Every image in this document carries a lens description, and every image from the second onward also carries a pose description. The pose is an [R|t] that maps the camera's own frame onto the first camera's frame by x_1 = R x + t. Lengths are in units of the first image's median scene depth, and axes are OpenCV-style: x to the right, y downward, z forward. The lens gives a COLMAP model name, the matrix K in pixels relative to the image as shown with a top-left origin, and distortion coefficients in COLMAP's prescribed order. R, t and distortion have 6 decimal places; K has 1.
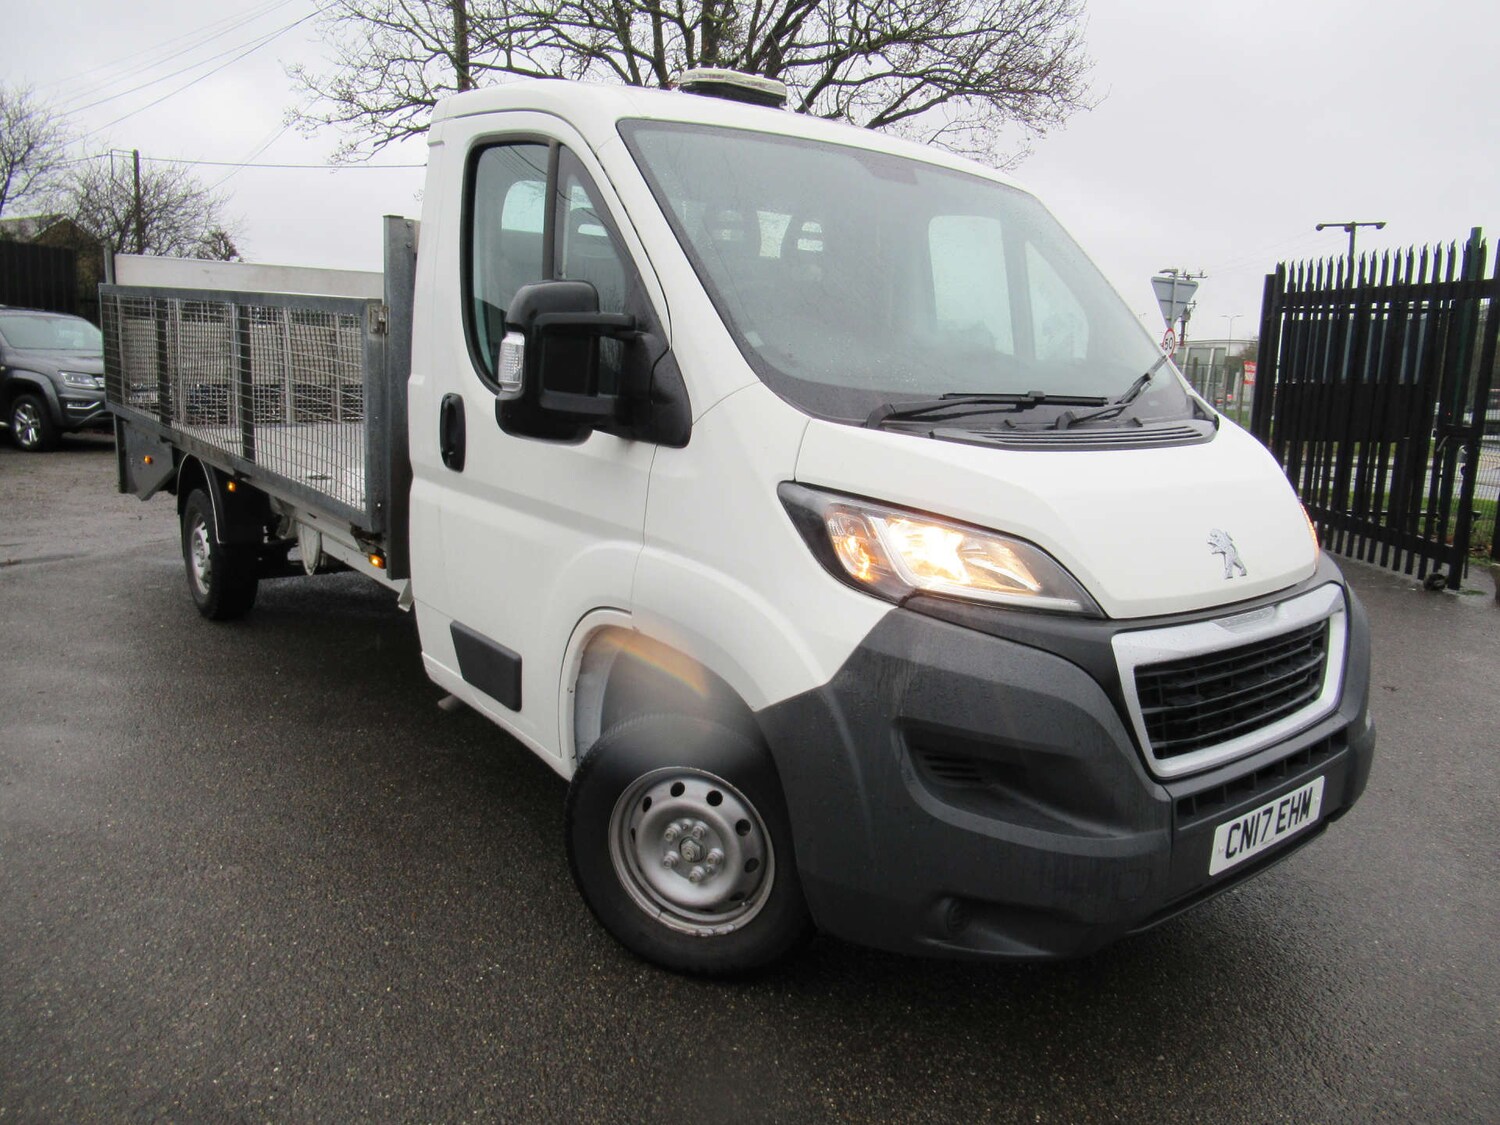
lens RADIAL K [[1123.3, 0, 745.9], [0, 1123.3, 562.0], [0, 0, 1]] dist [-0.018667, 0.018575]
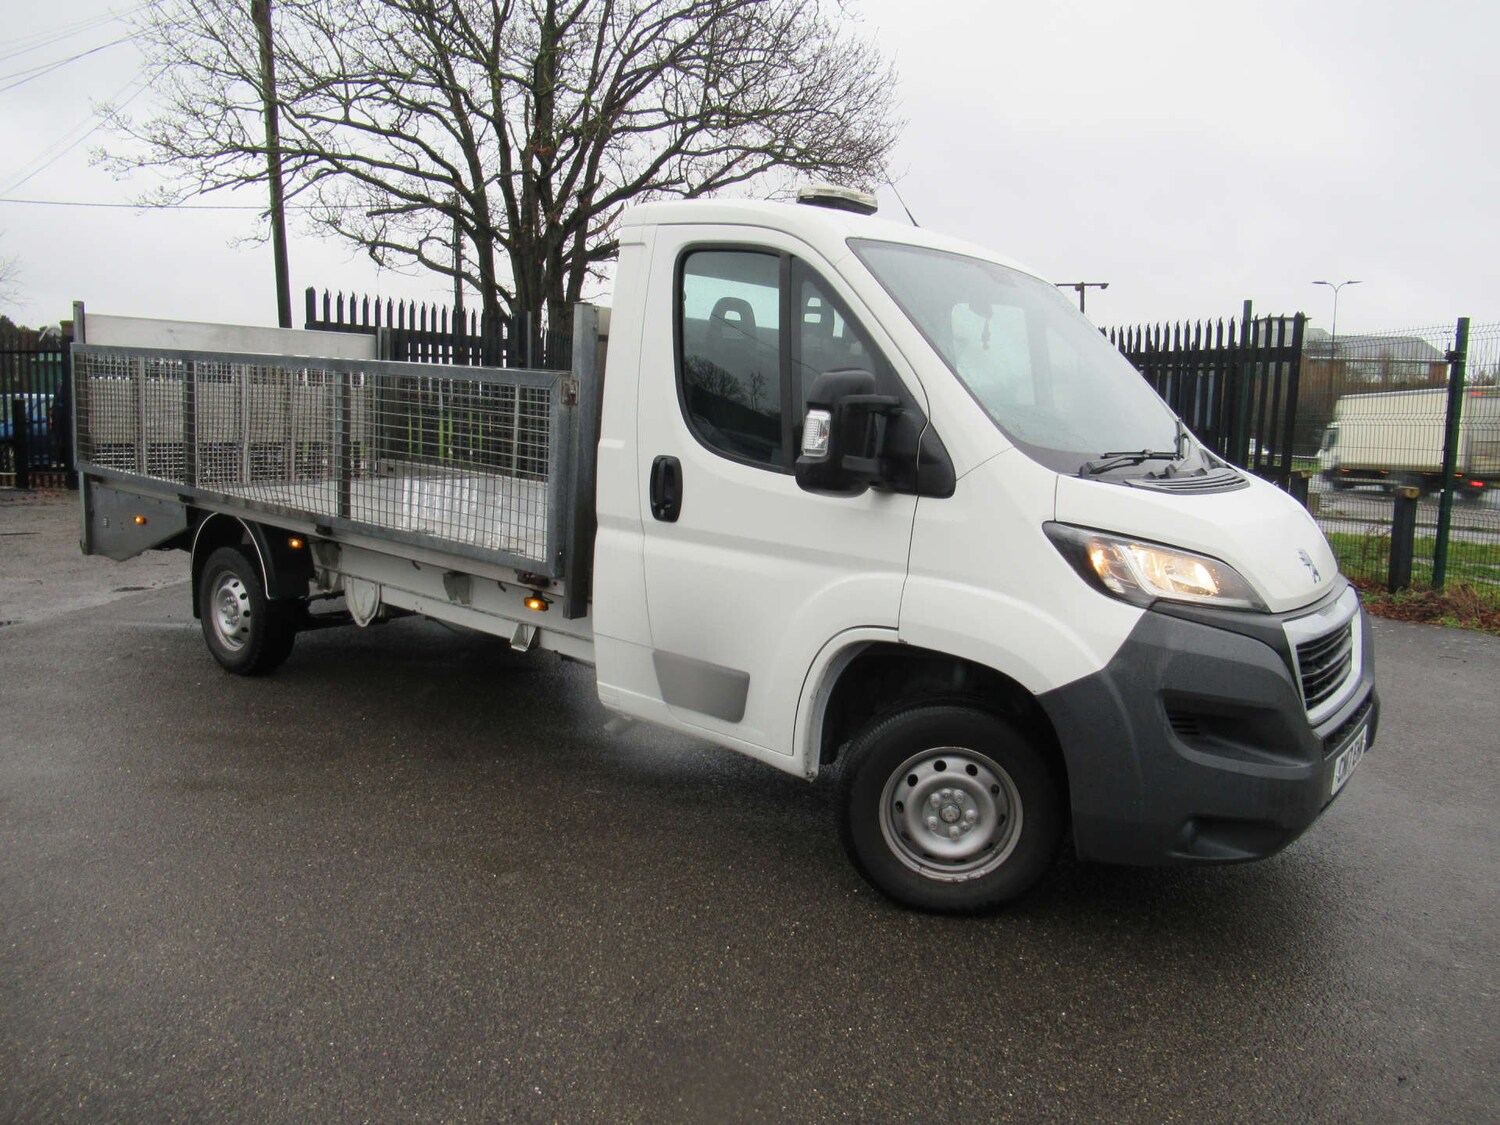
lens RADIAL K [[1123.3, 0, 746.2], [0, 1123.3, 560.2], [0, 0, 1]] dist [-0.018667, 0.018575]
pose [[0.976650, -0.032930, 0.212300, -0.527991], [0.041591, 0.998469, -0.036460, 0.007158], [-0.210774, 0.044439, 0.976524, -0.201898]]
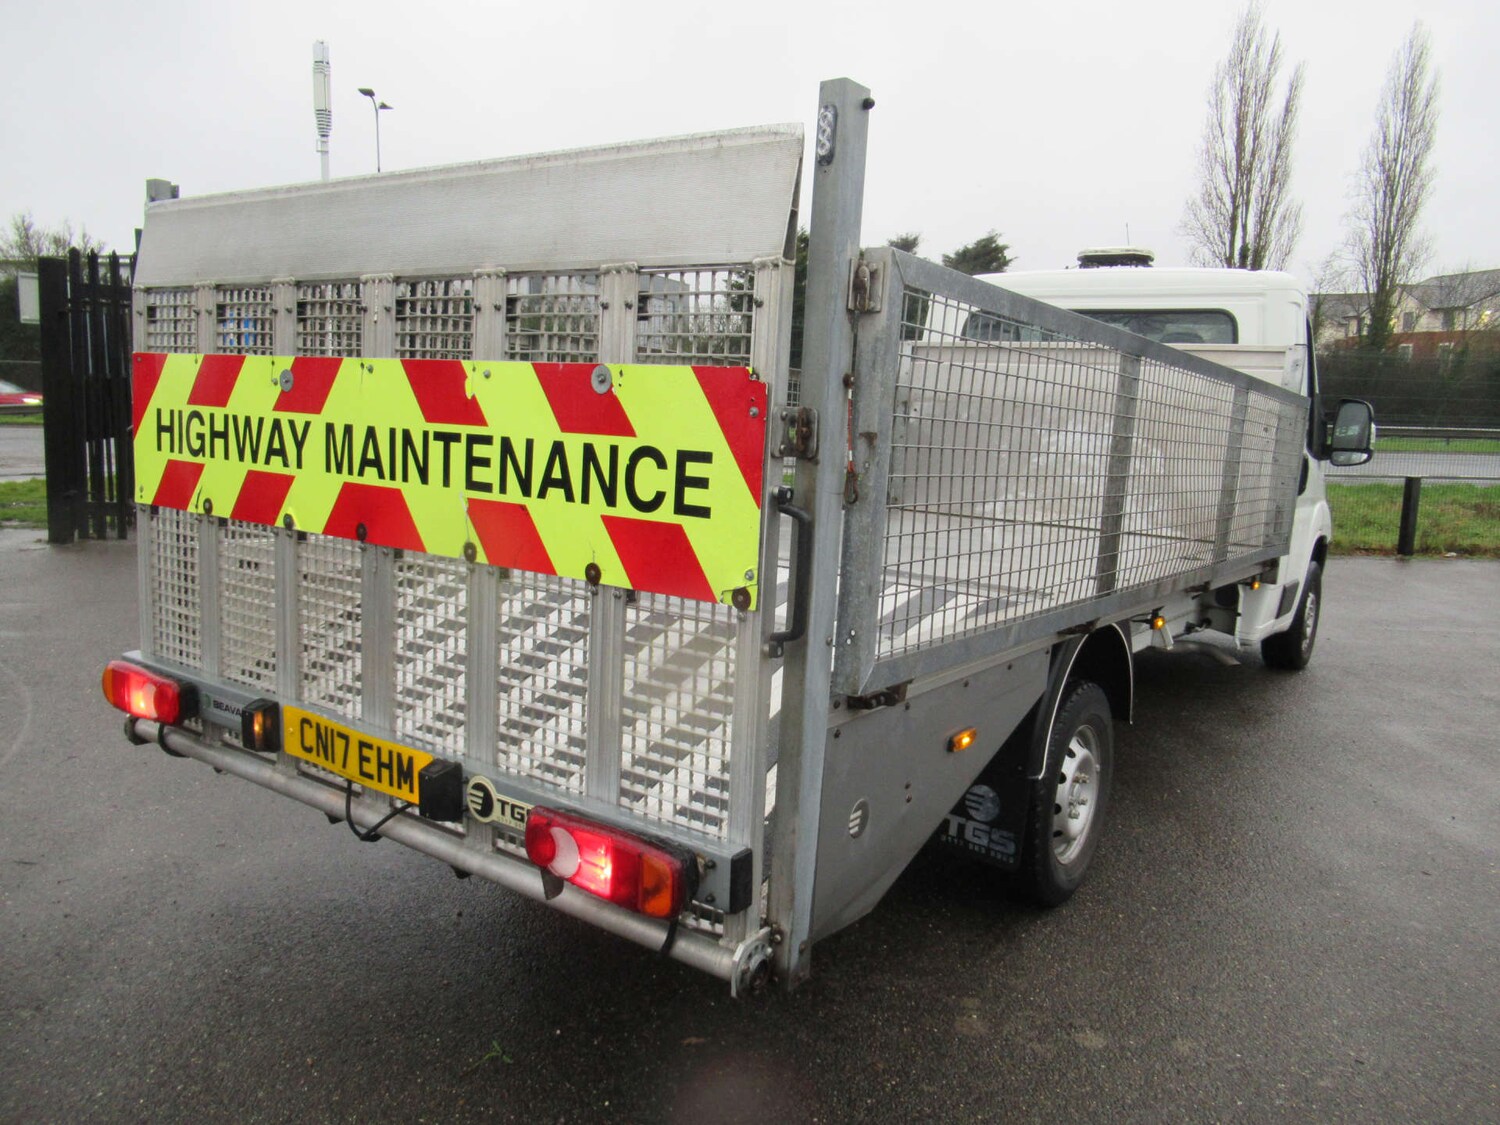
lens RADIAL K [[1123.3, 0, 744.5], [0, 1123.3, 574.4], [0, 0, 1]] dist [-0.018667, 0.018575]
pose [[-0.254522, -0.199356, 0.946296, -2.107716], [0.127976, 0.962972, 0.237291, -0.603991], [-0.958562, 0.181499, -0.219585, 2.765244]]
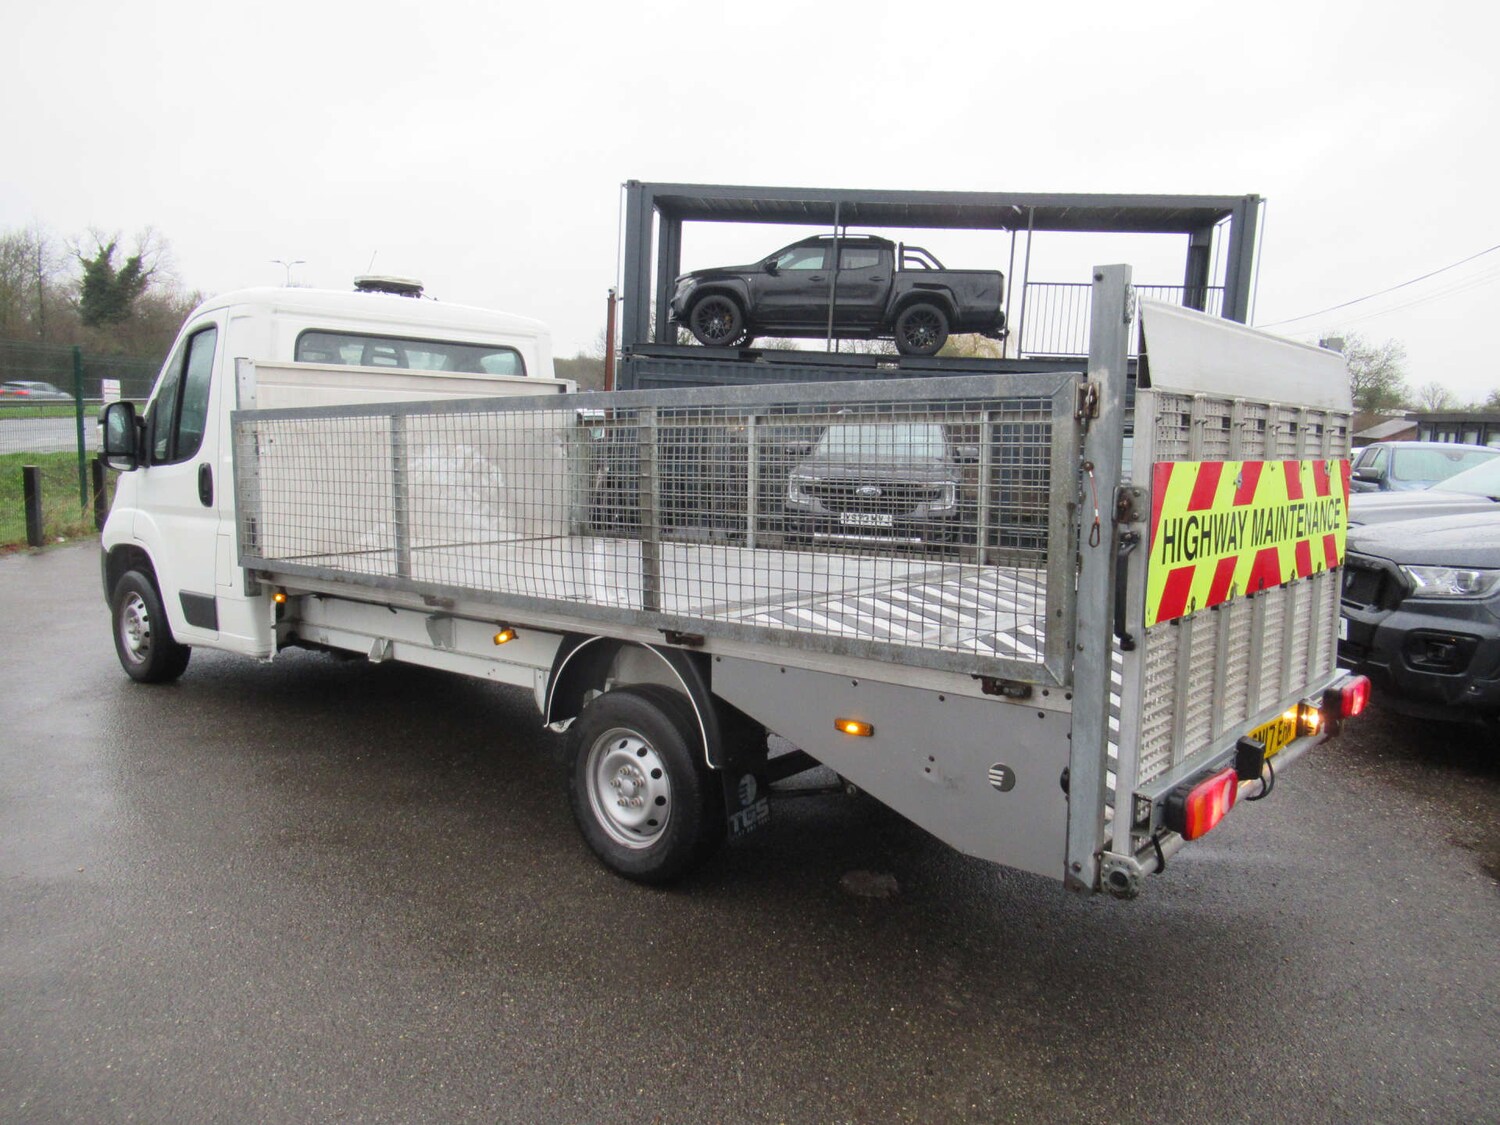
lens RADIAL K [[1123.3, 0, 755.5], [0, 1123.3, 566.5], [0, 0, 1]] dist [-0.018667, 0.018575]
pose [[-0.977836, -0.042599, -0.204993, -0.298926], [-0.102891, 0.950473, 0.293282, -0.798687], [0.182347, 0.307873, -0.933790, 3.963953]]
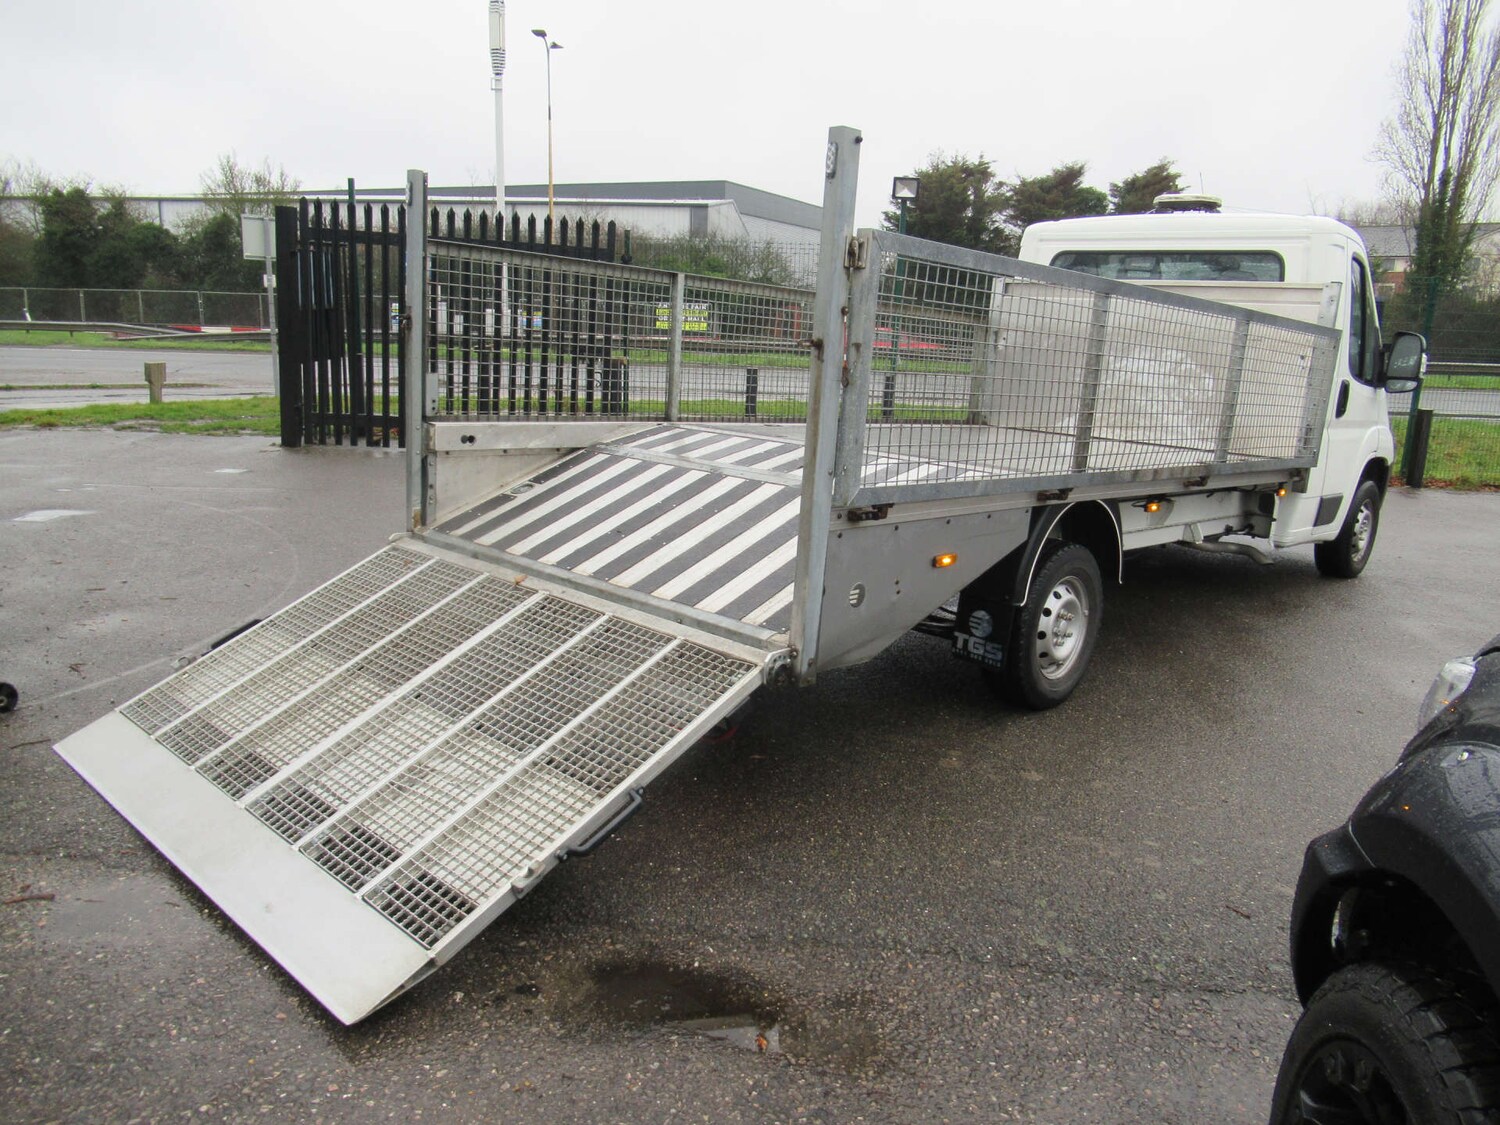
lens RADIAL K [[1123.3, 0, 749.4], [0, 1123.3, 569.7], [0, 0, 1]] dist [-0.018667, 0.018575]
pose [[-0.122493, -0.256363, 0.958787, -2.589115], [0.131618, 0.953333, 0.271720, -0.617737], [-0.983703, 0.159478, -0.083035, 2.759570]]
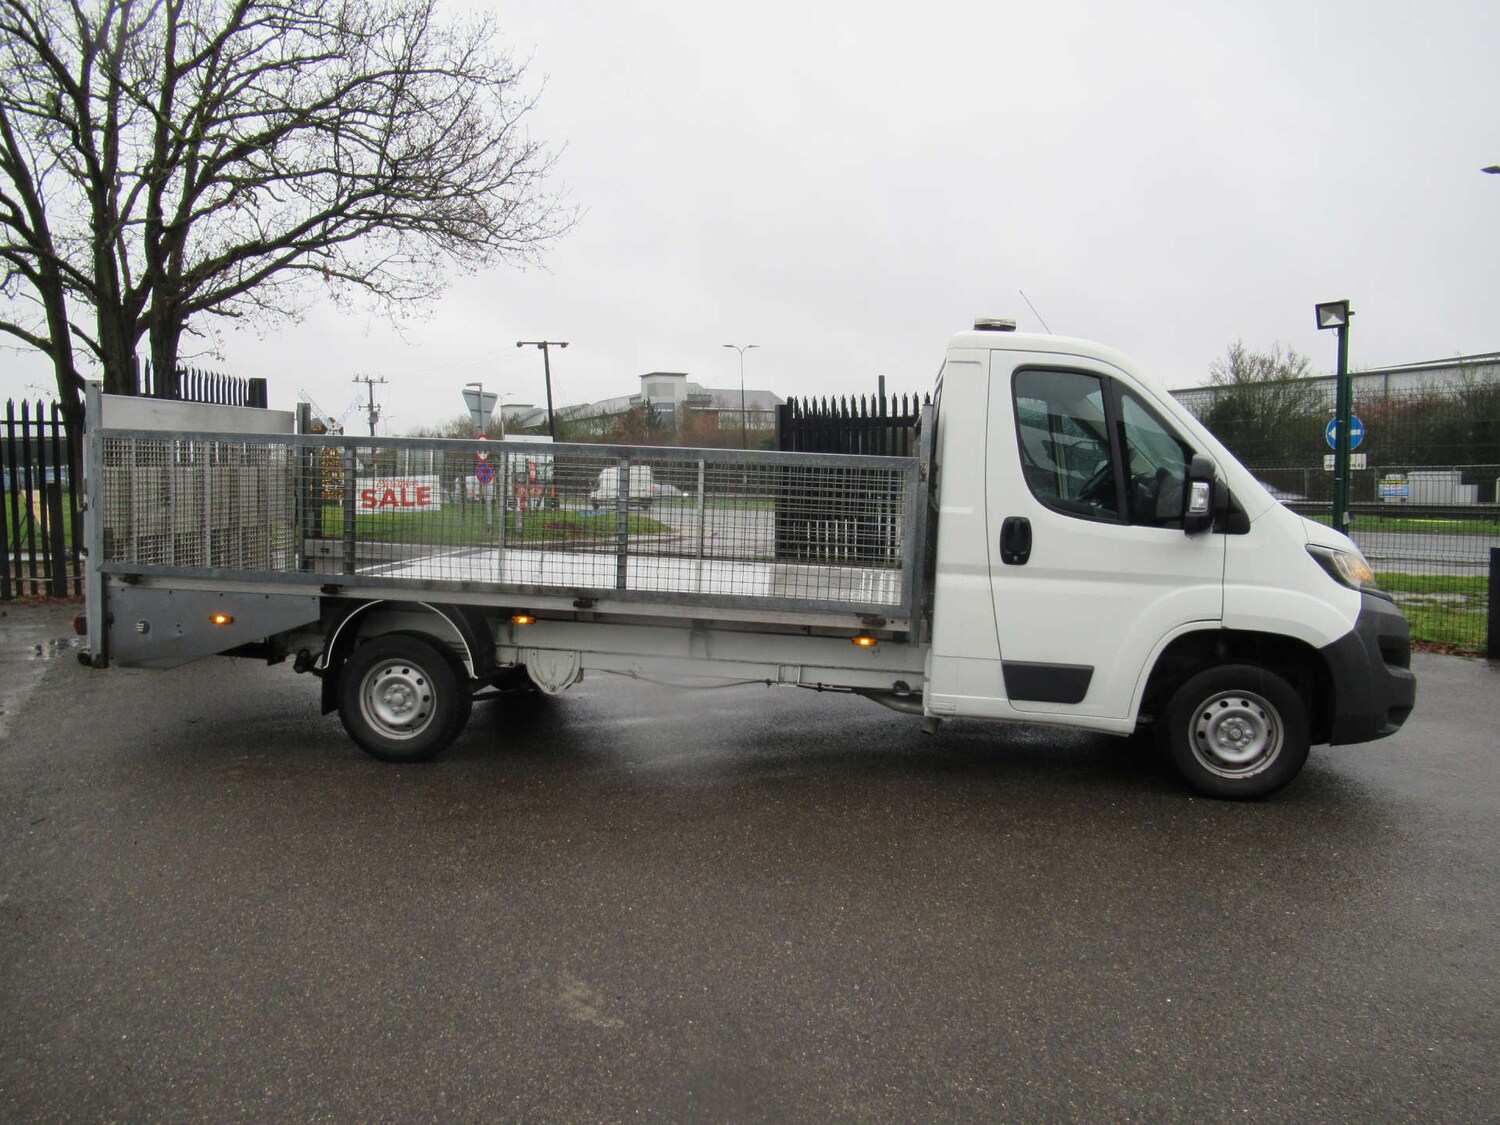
lens RADIAL K [[1123.3, 0, 744.9], [0, 1123.3, 563.6], [0, 0, 1]] dist [-0.018667, 0.018575]
pose [[0.733362, -0.089517, 0.673919, -2.002063], [0.145405, 0.989008, -0.026860, -0.118850], [-0.664106, 0.117689, 0.738317, 0.088139]]
